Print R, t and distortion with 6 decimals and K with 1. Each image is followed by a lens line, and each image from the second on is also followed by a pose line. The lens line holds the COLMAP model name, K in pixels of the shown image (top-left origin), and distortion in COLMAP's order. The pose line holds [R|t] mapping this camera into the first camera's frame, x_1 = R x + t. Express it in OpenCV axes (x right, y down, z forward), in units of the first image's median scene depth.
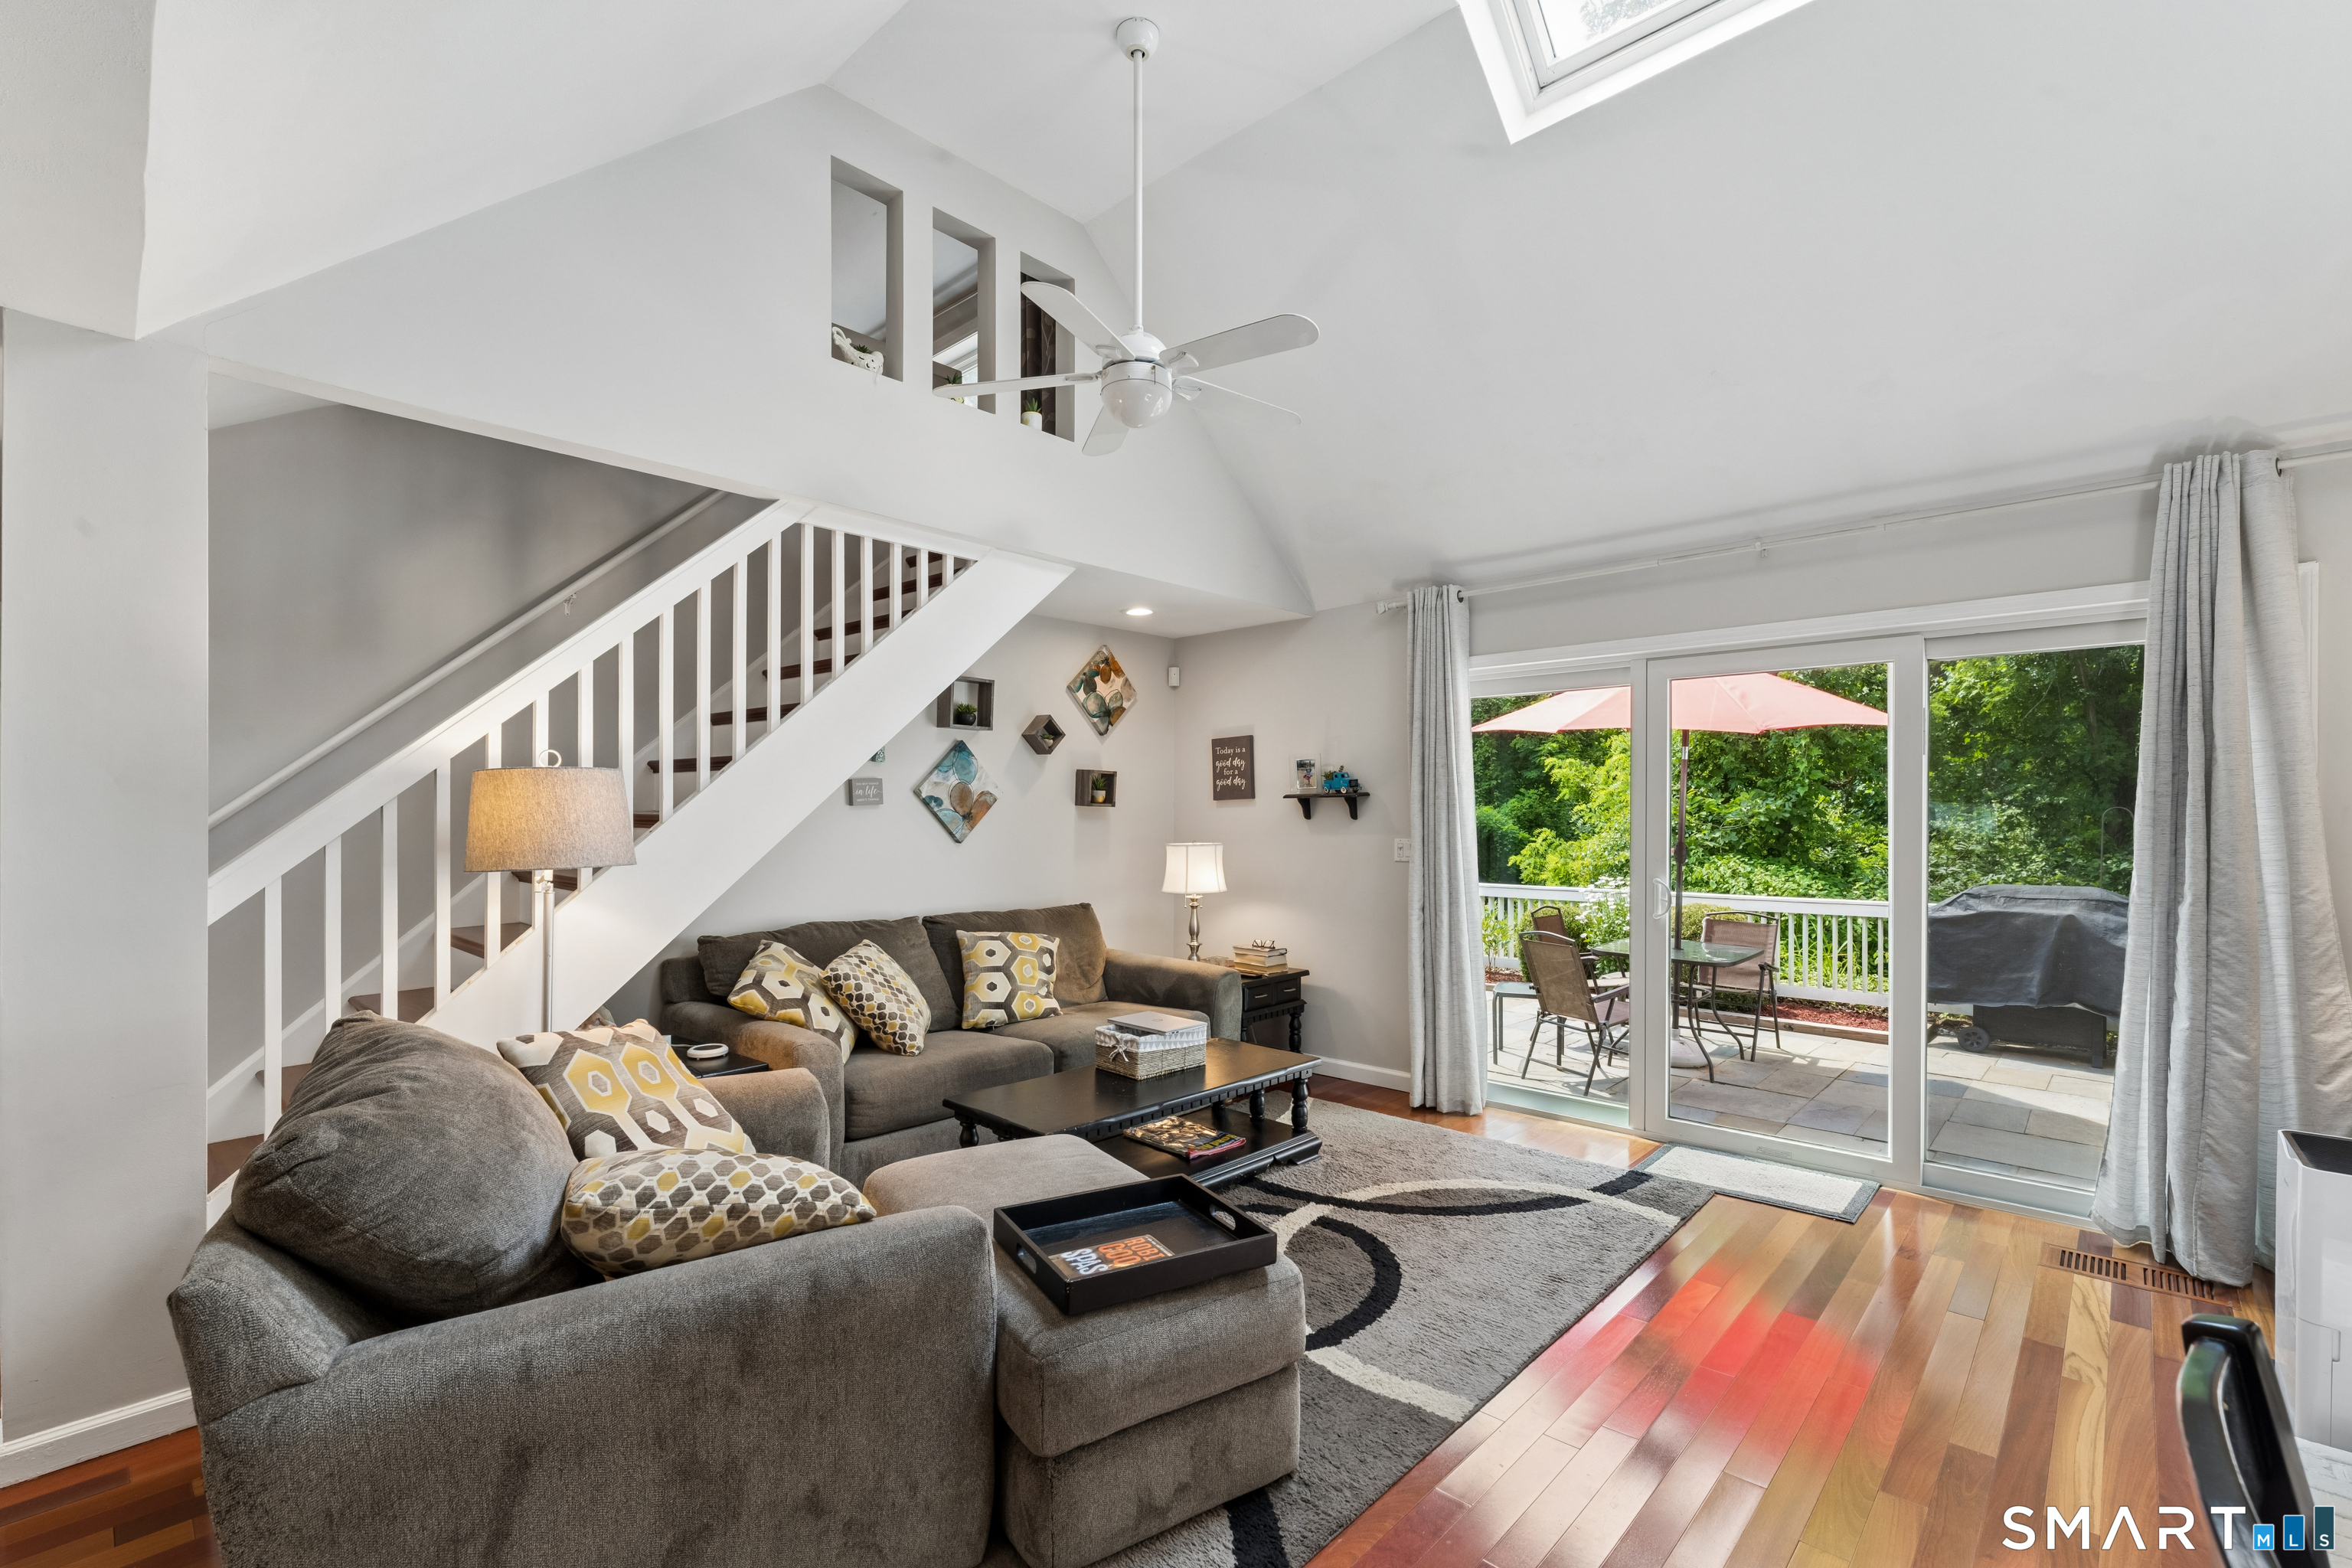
lens RADIAL K [[994.1, 0, 1189.0], [0, 994.1, 797.3], [0, 0, 1]] dist [0.003465, -0.000287]
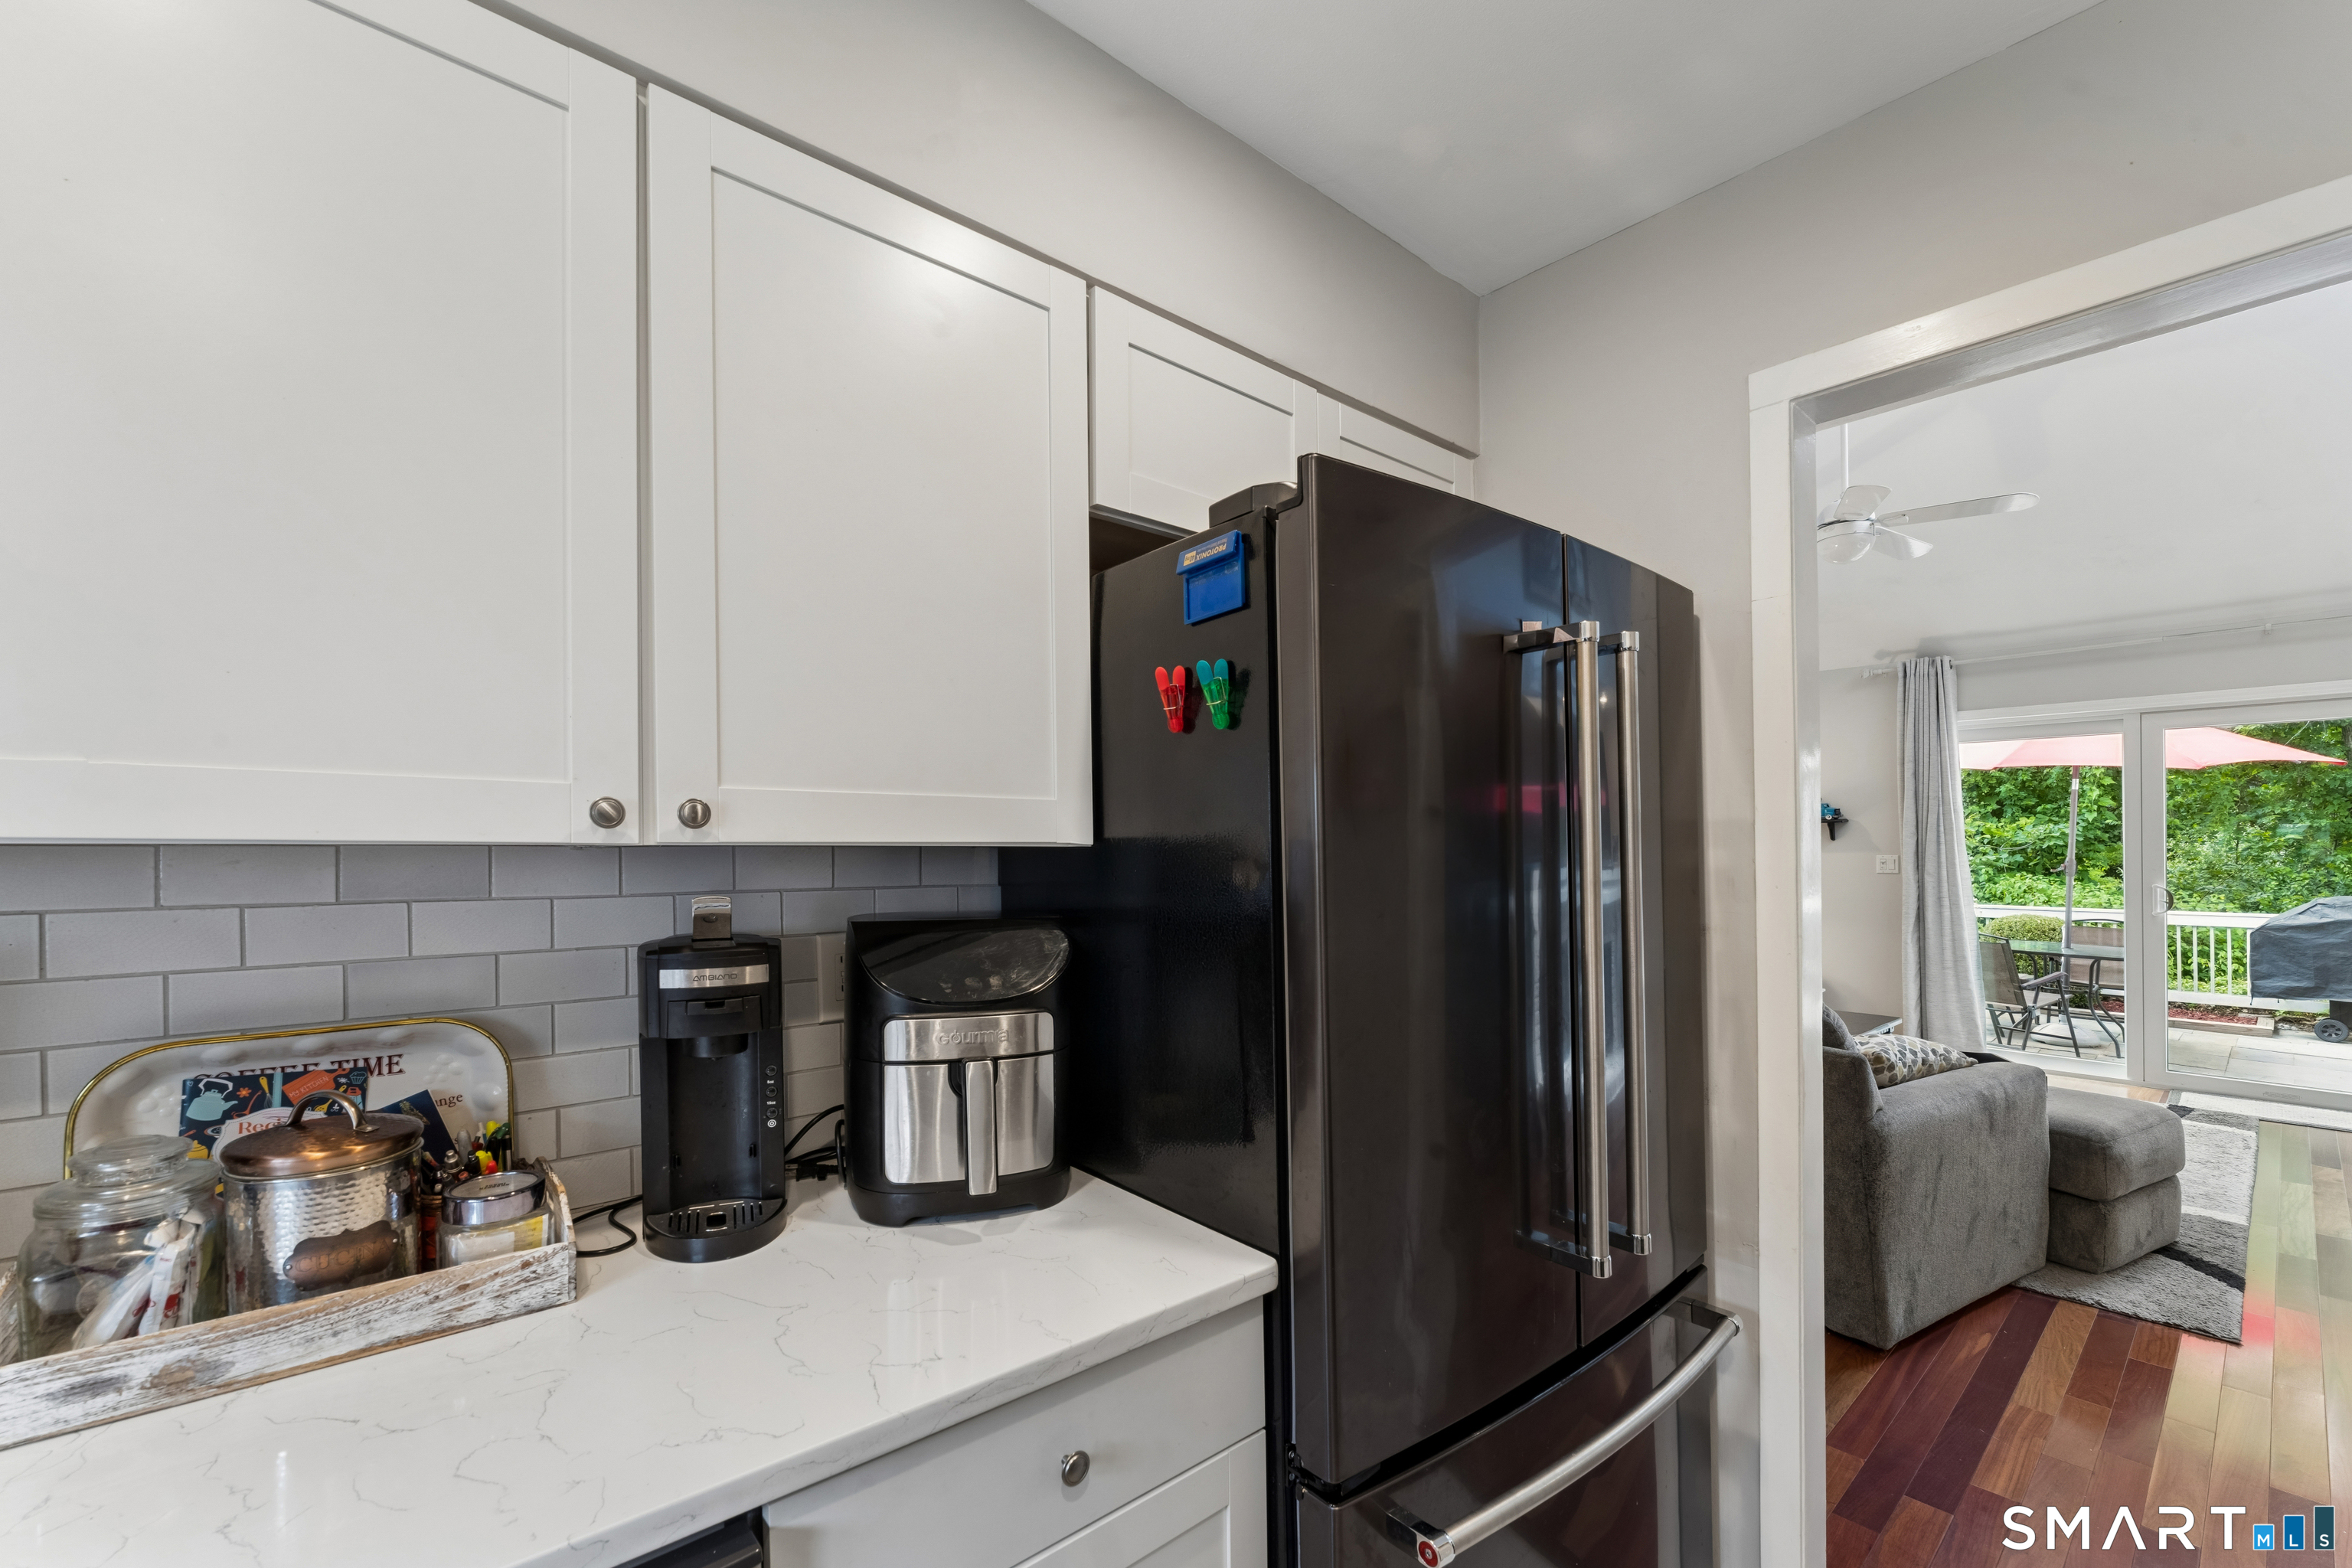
lens RADIAL K [[963.5, 0, 1108.5], [0, 963.5, 827.9], [0, 0, 1]] dist [0.000348, 0.000417]
pose [[0.994482, -0.008089, -0.104597, -0.628282], [0.008055, 0.999967, -0.000754, -0.000535], [0.104599, -0.000093, 0.994514, -0.317869]]
